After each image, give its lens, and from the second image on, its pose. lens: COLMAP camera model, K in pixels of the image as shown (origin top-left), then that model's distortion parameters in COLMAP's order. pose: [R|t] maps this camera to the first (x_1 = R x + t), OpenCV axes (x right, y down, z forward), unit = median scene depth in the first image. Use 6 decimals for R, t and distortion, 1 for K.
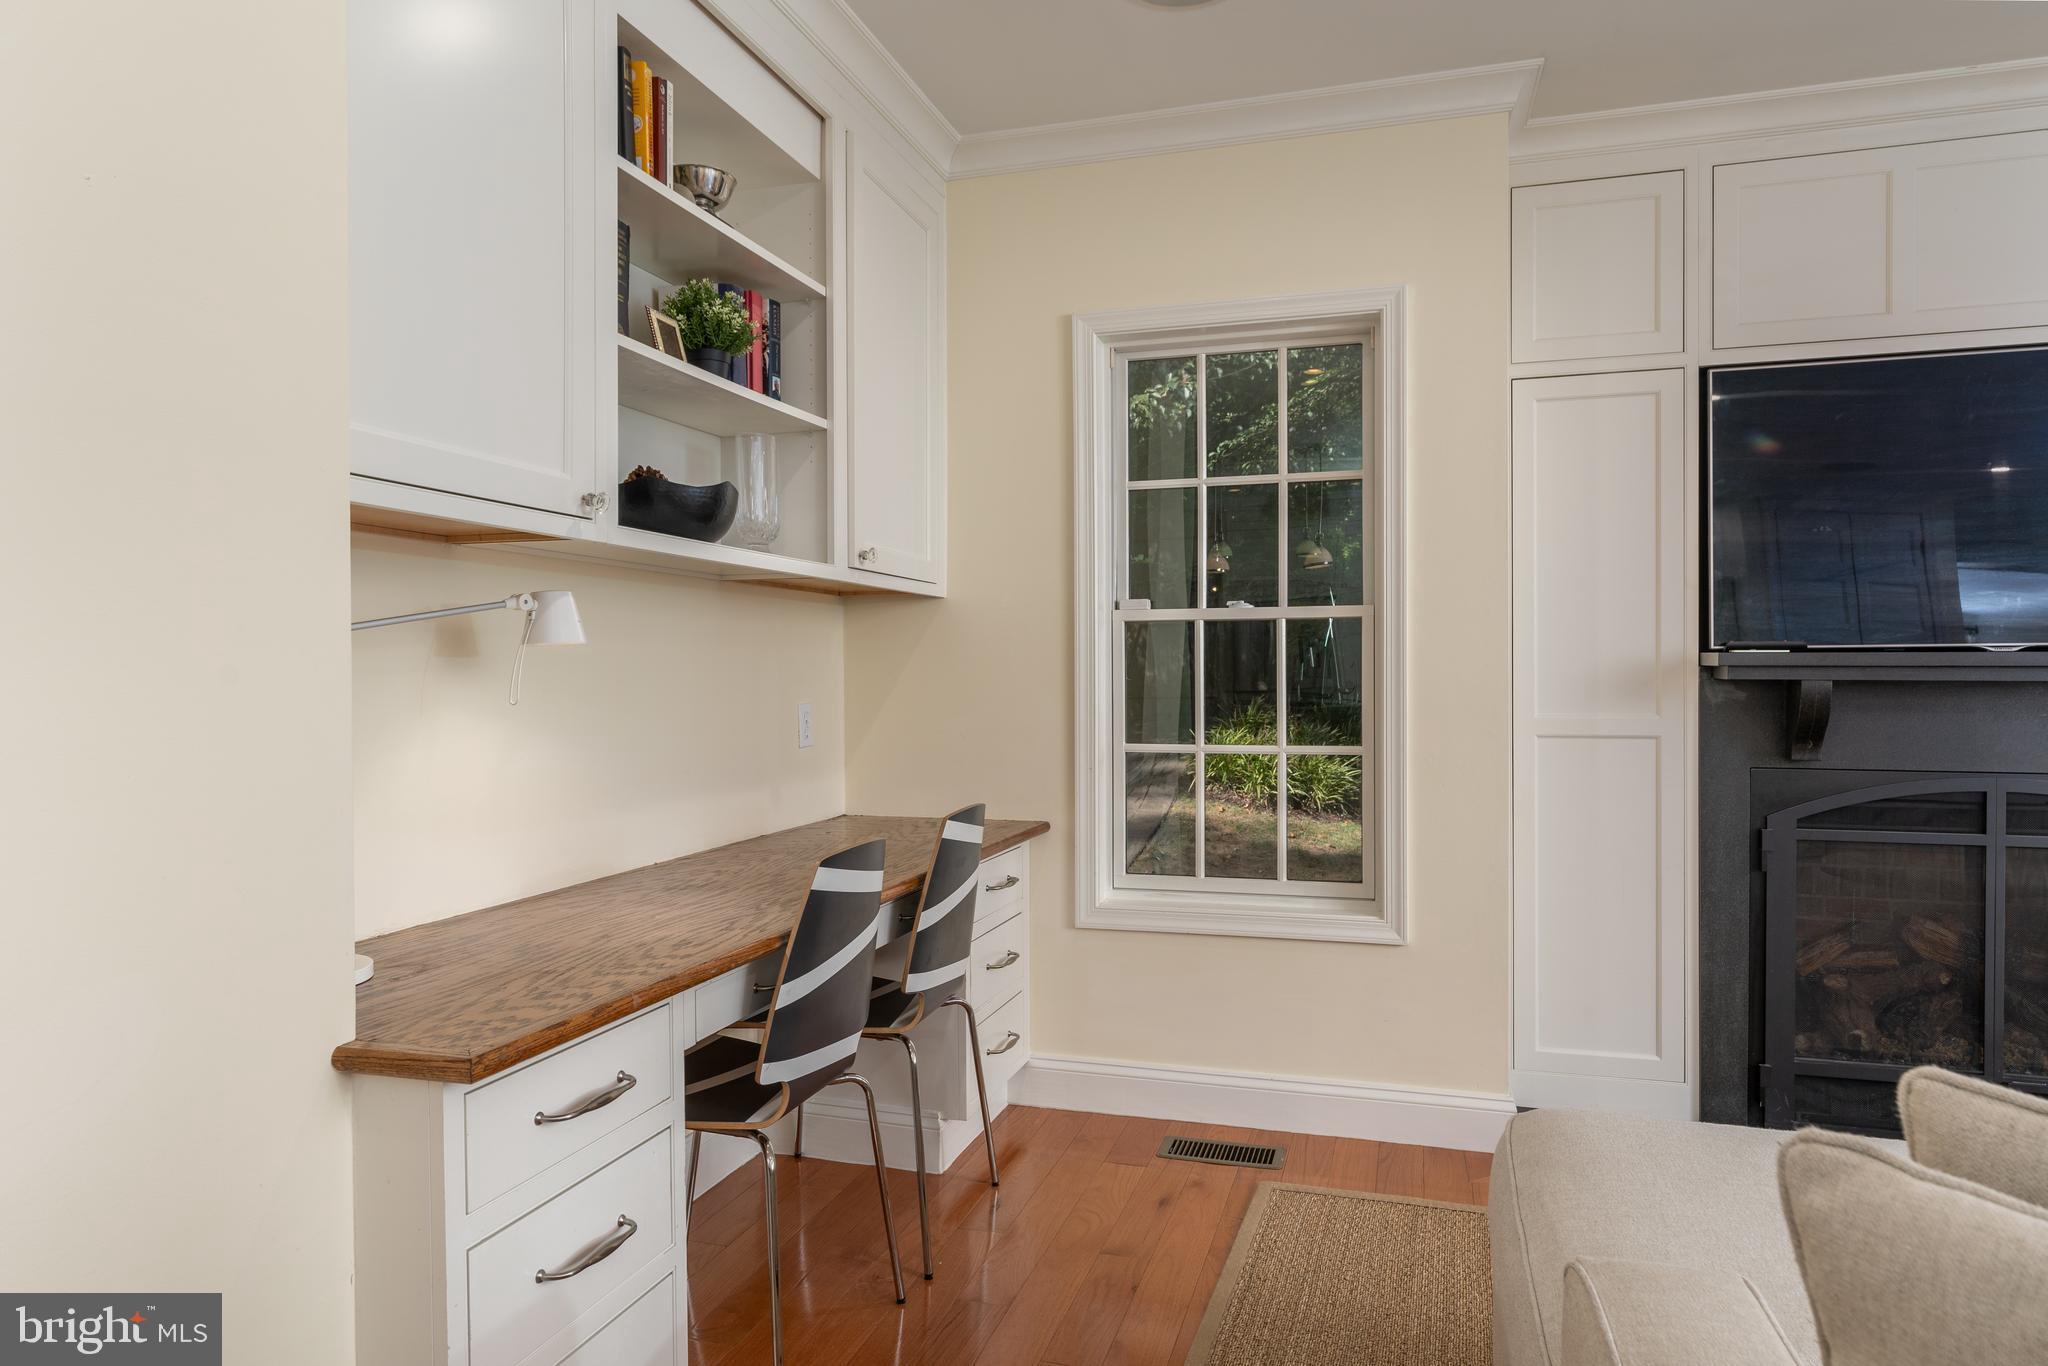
lens RADIAL K [[1289.2, 0, 1019.8], [0, 1289.2, 685.7], [0, 0, 1]] dist [-0.005798, 0.001994]
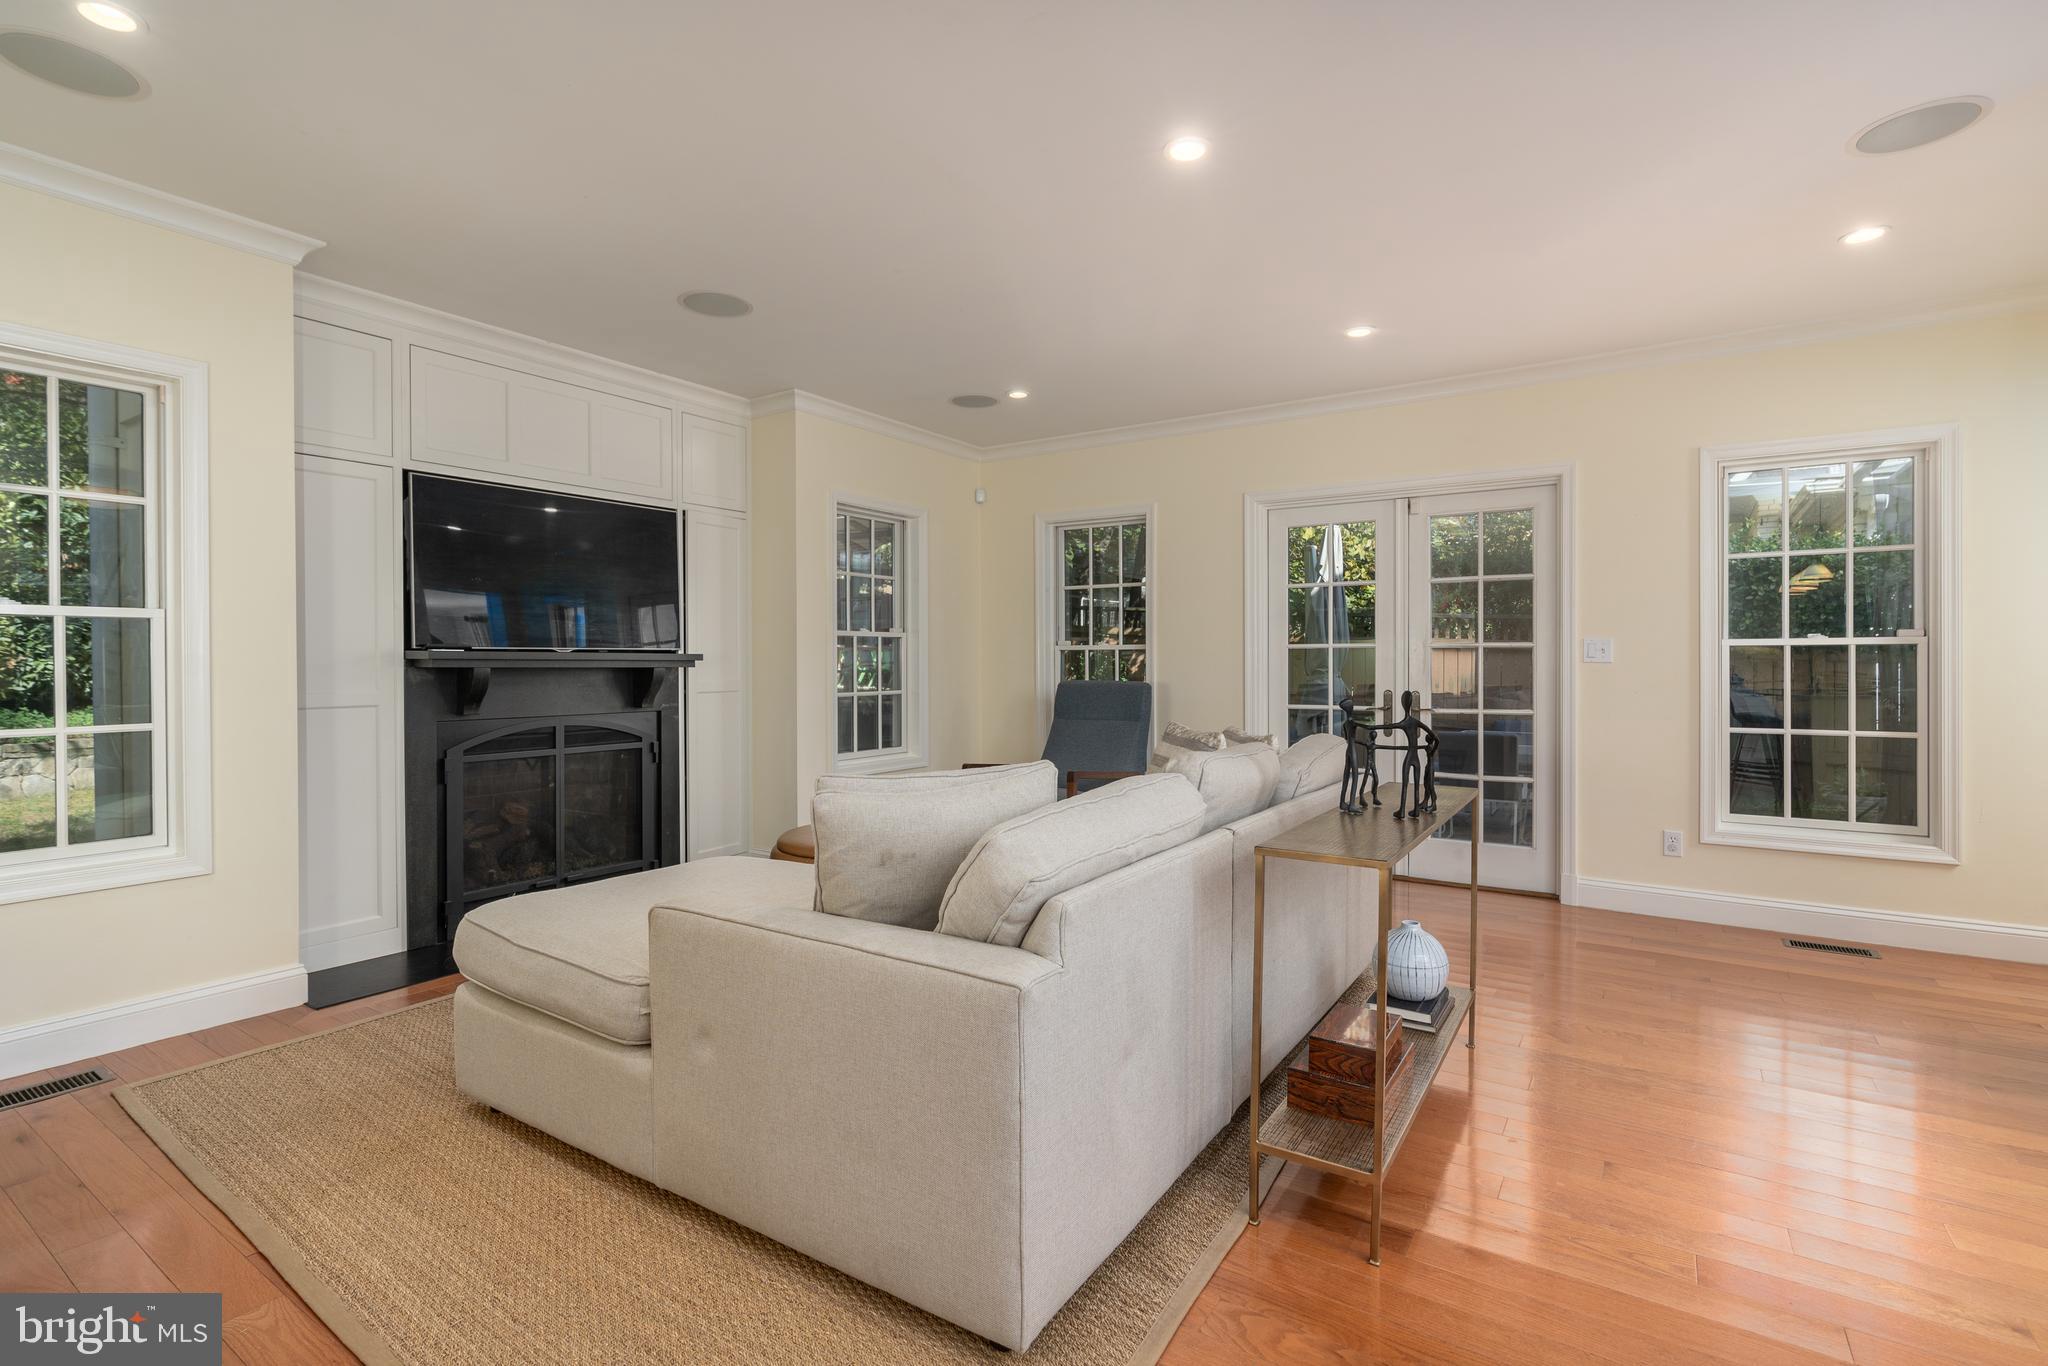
lens RADIAL K [[939.6, 0, 1016.4], [0, 939.6, 670.9], [0, 0, 1]] dist [-0.006936, 0.000406]
pose [[0.294251, -0.006812, 0.955704, -0.373547], [0.012605, 0.999915, 0.003246, 0.005218], [-0.955645, 0.011091, 0.294312, -0.056311]]
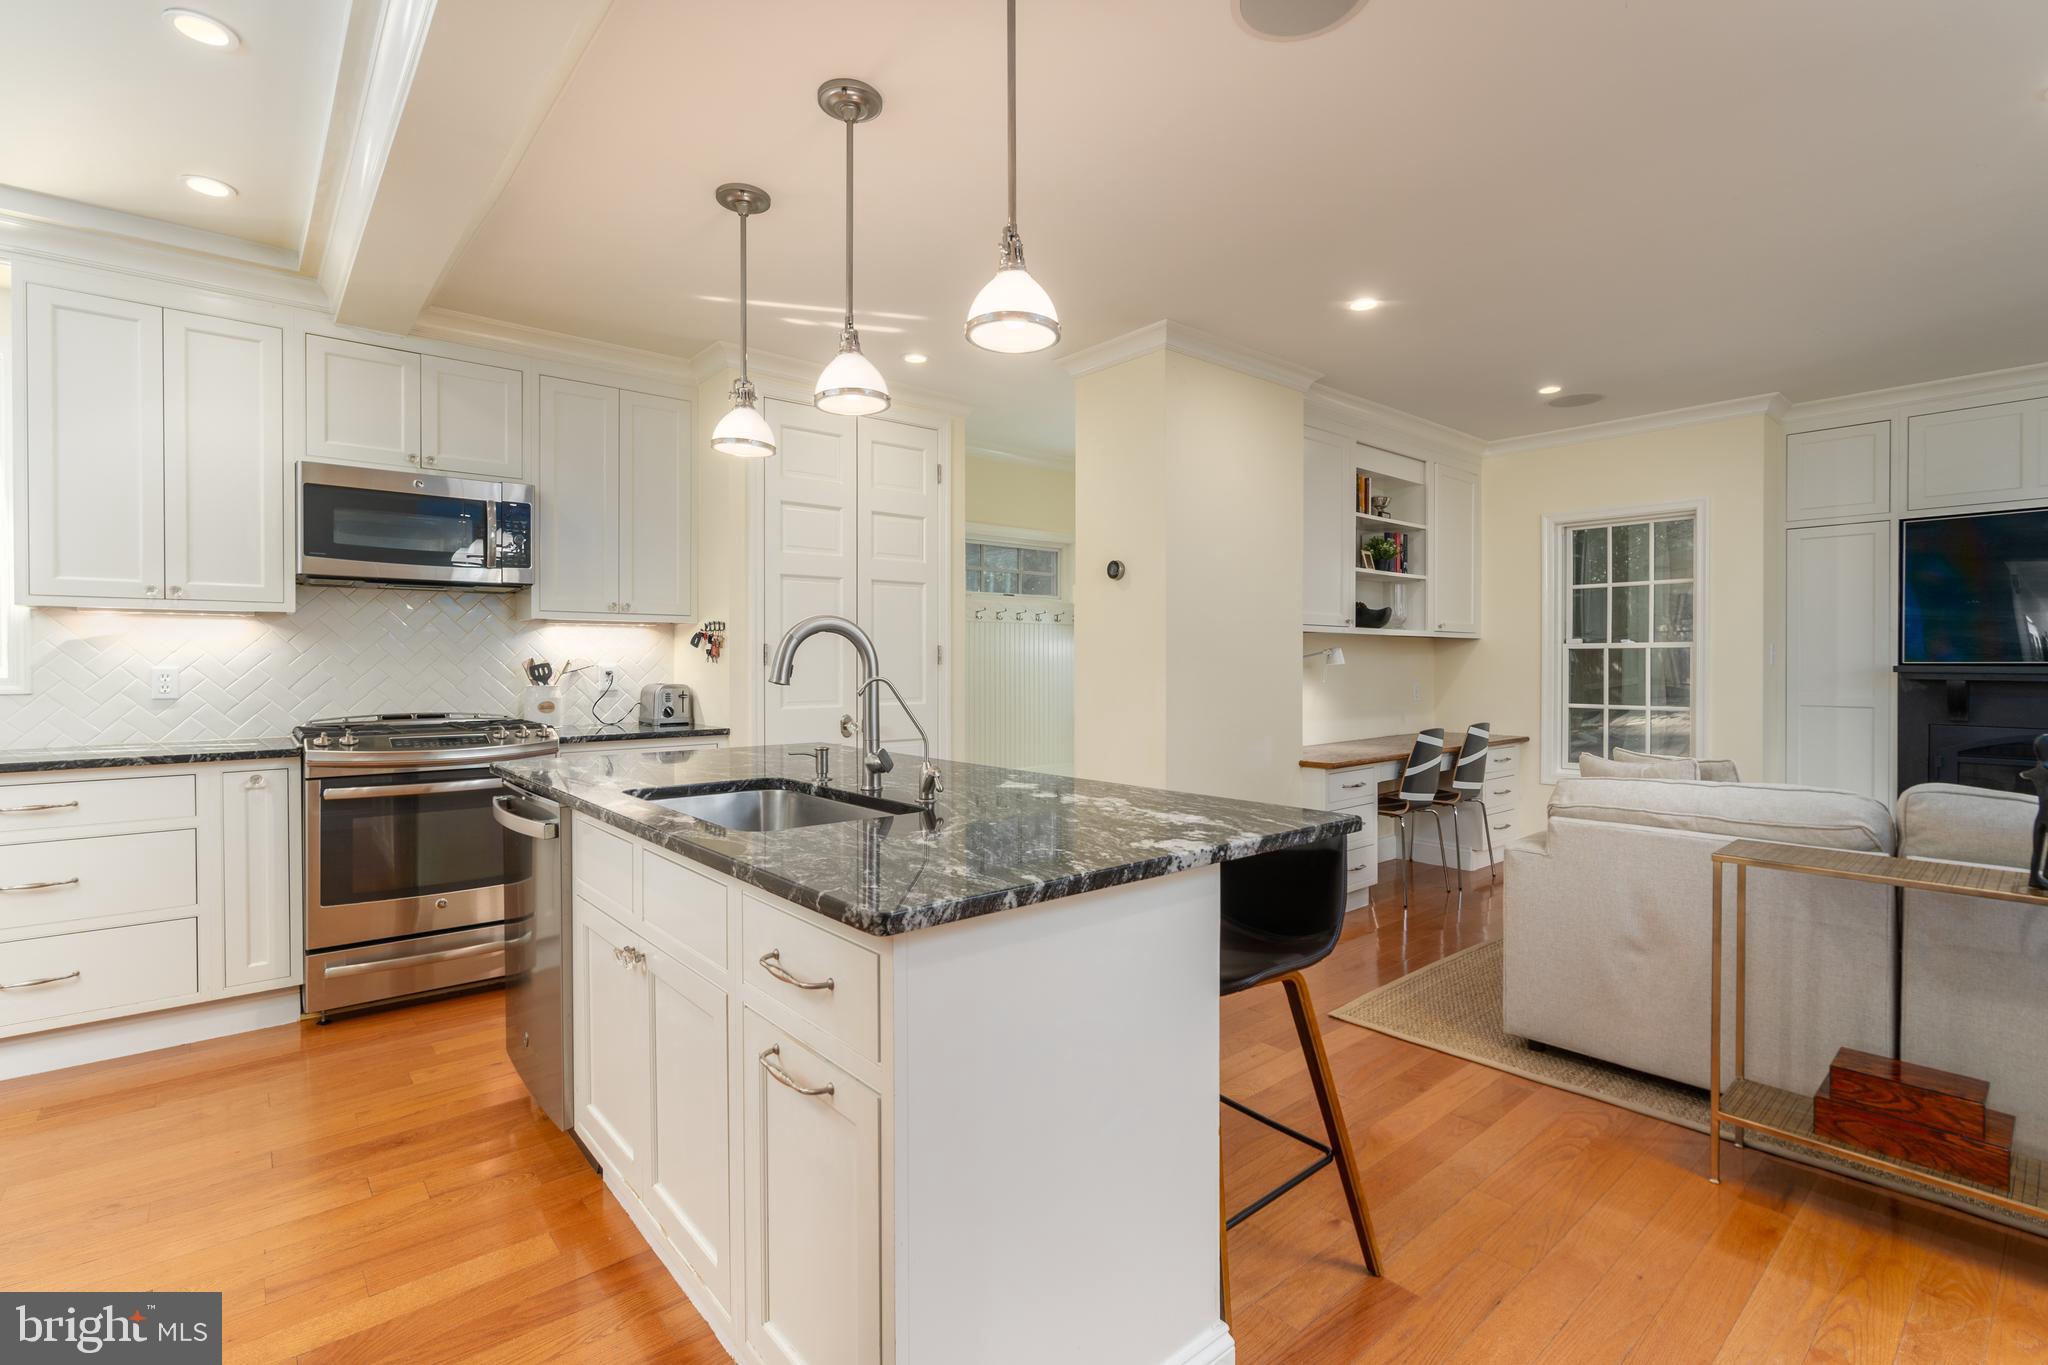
lens RADIAL K [[939.6, 0, 1031.1], [0, 939.6, 669.5], [0, 0, 1]] dist [-0.006936, 0.000406]
pose [[0.849479, 0.008509, -0.527554, 0.166237], [-0.010334, 0.999946, -0.000512, -0.003983], [0.527521, 0.005886, 0.849521, -0.981160]]
